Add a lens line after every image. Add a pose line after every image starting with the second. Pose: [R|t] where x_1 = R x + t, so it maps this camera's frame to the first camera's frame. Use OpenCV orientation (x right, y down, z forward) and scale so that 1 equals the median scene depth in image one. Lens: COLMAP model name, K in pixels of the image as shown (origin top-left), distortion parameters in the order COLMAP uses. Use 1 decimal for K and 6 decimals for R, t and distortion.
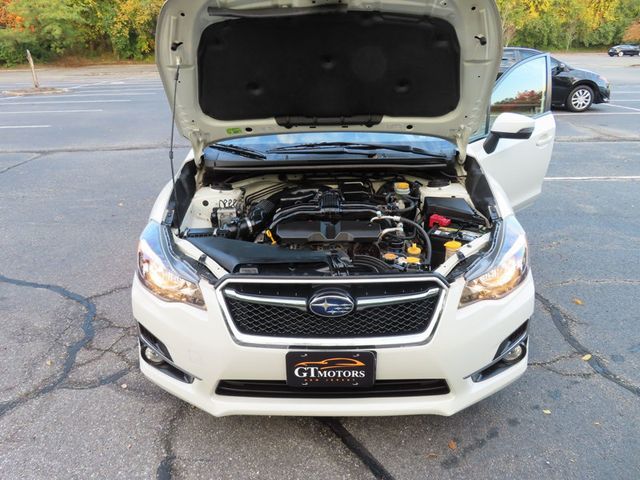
lens RADIAL K [[457.9, 0, 322.6], [0, 457.9, 242.8], [0, 0, 1]] dist [-0.020031, 0.012731]
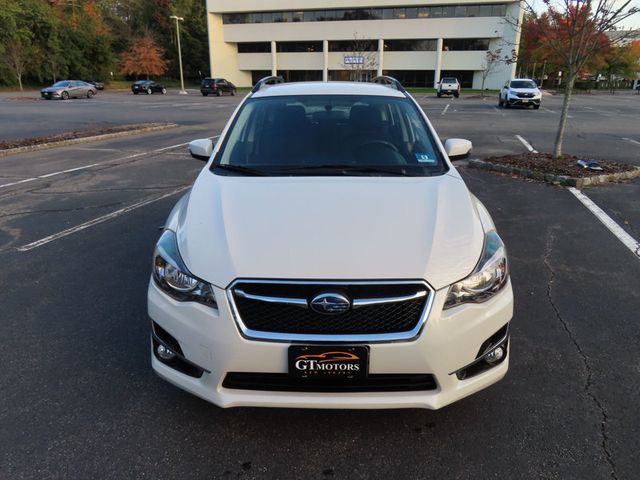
lens RADIAL K [[457.9, 0, 317.3], [0, 457.9, 241.0], [0, 0, 1]] dist [-0.020031, 0.012731]
pose [[0.999855, 0.016987, 0.001078, -0.015030], [-0.016878, 0.997670, -0.066098, 0.055820], [-0.002198, 0.066071, 0.997813, -0.124466]]
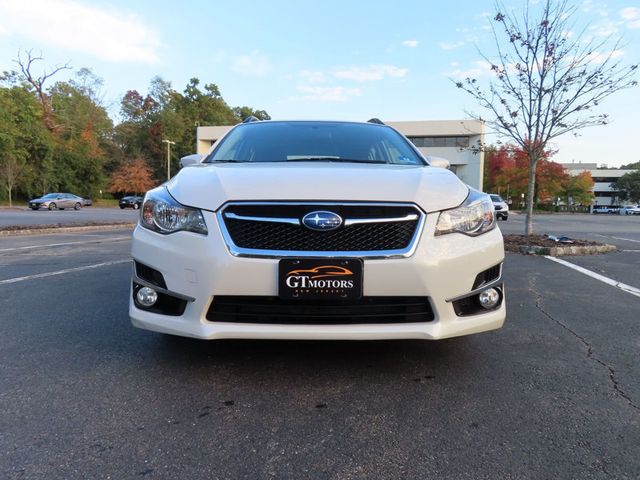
lens RADIAL K [[457.9, 0, 318.8], [0, 457.9, 241.0], [0, 0, 1]] dist [-0.020031, 0.012731]
pose [[0.998815, 0.024144, 0.042251, -0.033655], [-0.009189, 0.946195, -0.323466, 0.530936], [-0.047787, 0.322694, 0.945296, -0.031733]]
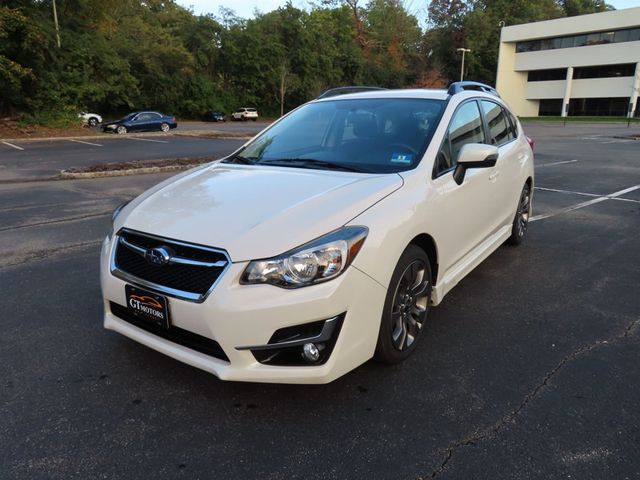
lens RADIAL K [[457.9, 0, 321.7], [0, 457.9, 244.7], [0, 0, 1]] dist [-0.020031, 0.012731]
pose [[0.827202, 0.162670, -0.537843, 1.083092], [-0.224188, 0.973239, -0.050447, 0.061605], [0.515244, 0.162307, 0.841534, 0.137571]]
